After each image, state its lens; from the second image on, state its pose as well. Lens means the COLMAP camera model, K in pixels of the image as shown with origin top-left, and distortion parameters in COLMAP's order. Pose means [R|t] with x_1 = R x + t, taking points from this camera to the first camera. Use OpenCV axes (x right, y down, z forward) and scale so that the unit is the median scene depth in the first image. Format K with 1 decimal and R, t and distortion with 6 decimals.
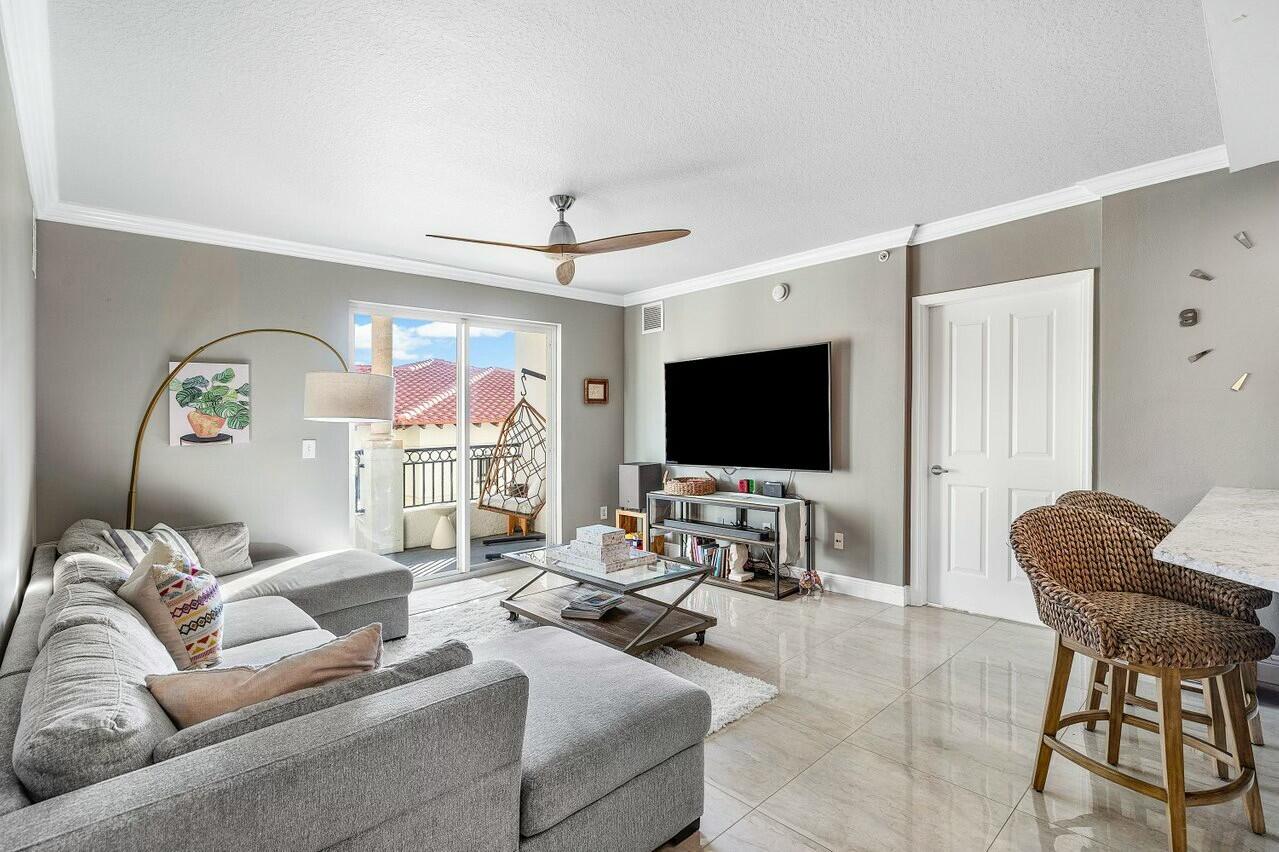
lens RADIAL K [[591.3, 0, 632.3], [0, 591.3, 431.8], [0, 0, 1]] dist [0.001327, 0.000462]
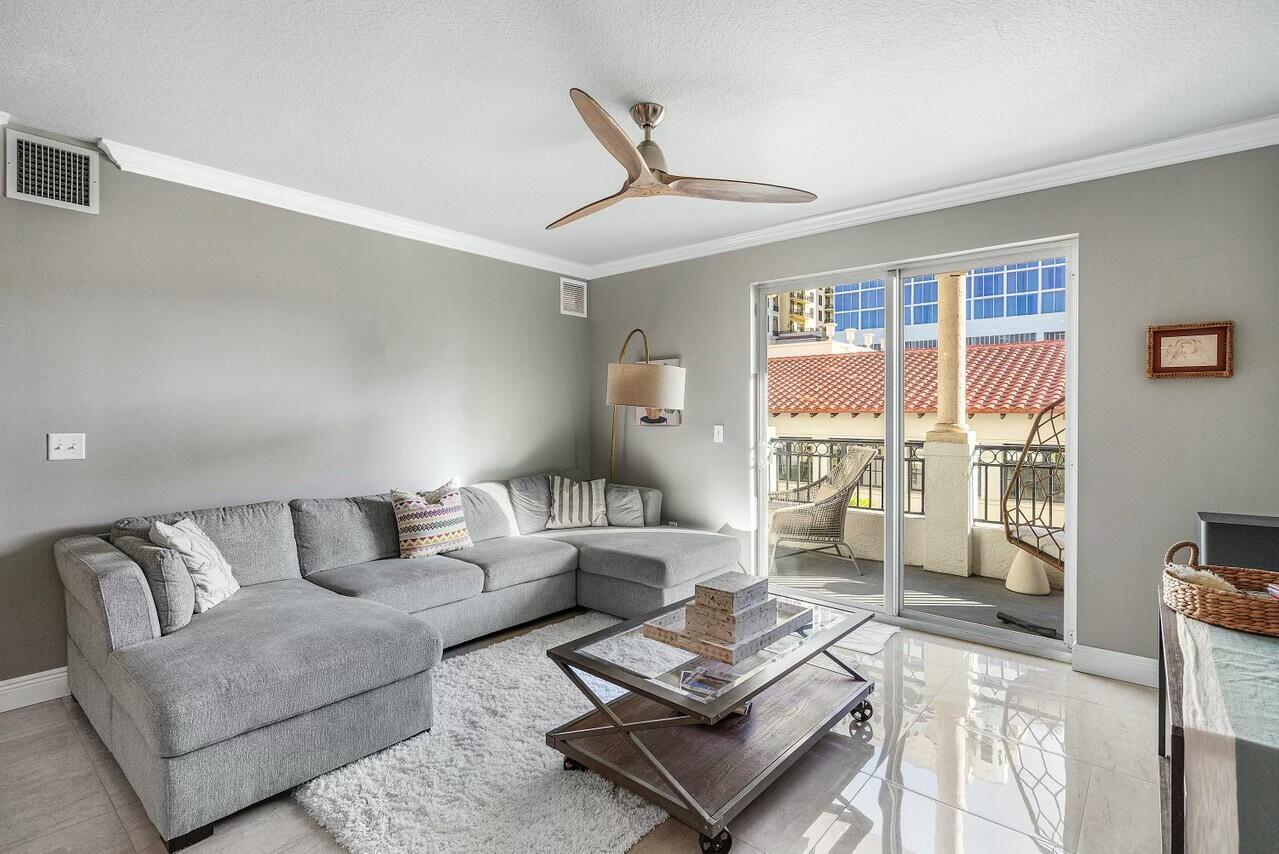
lens RADIAL K [[607.2, 0, 644.9], [0, 607.2, 421.1], [0, 0, 1]] dist [0.001607, 0.000279]
pose [[0.130851, 0.038077, -0.990671, 0.495571], [-0.023116, 0.999108, 0.035348, -0.027926], [0.991132, 0.018275, 0.131615, 0.700818]]
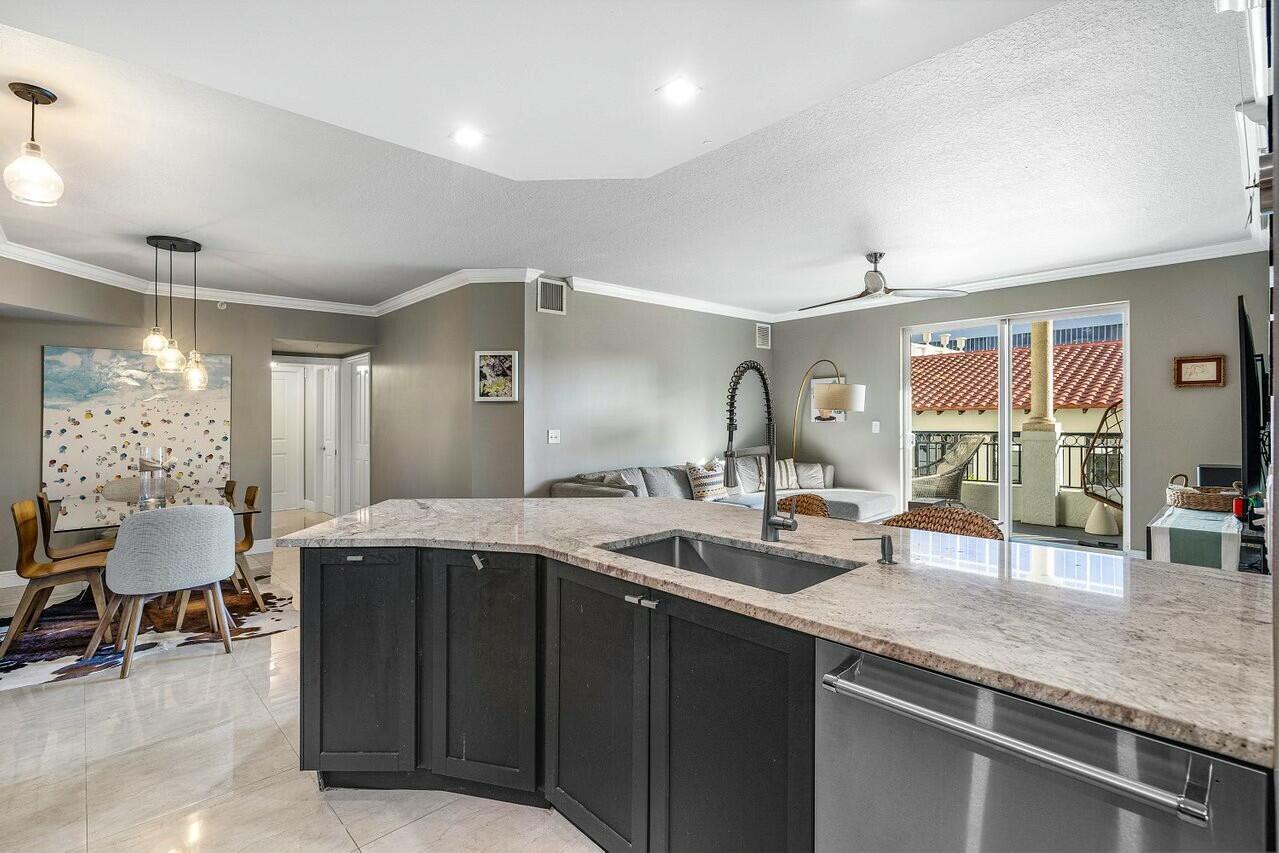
lens RADIAL K [[591.3, 0, 632.3], [0, 591.3, 432.3], [0, 0, 1]] dist [0.001327, 0.000462]
pose [[0.009169, 0.053047, -0.998550, 0.999661], [-0.002266, 0.998590, 0.053028, -0.037667], [0.999955, 0.001777, 0.009276, 0.319393]]
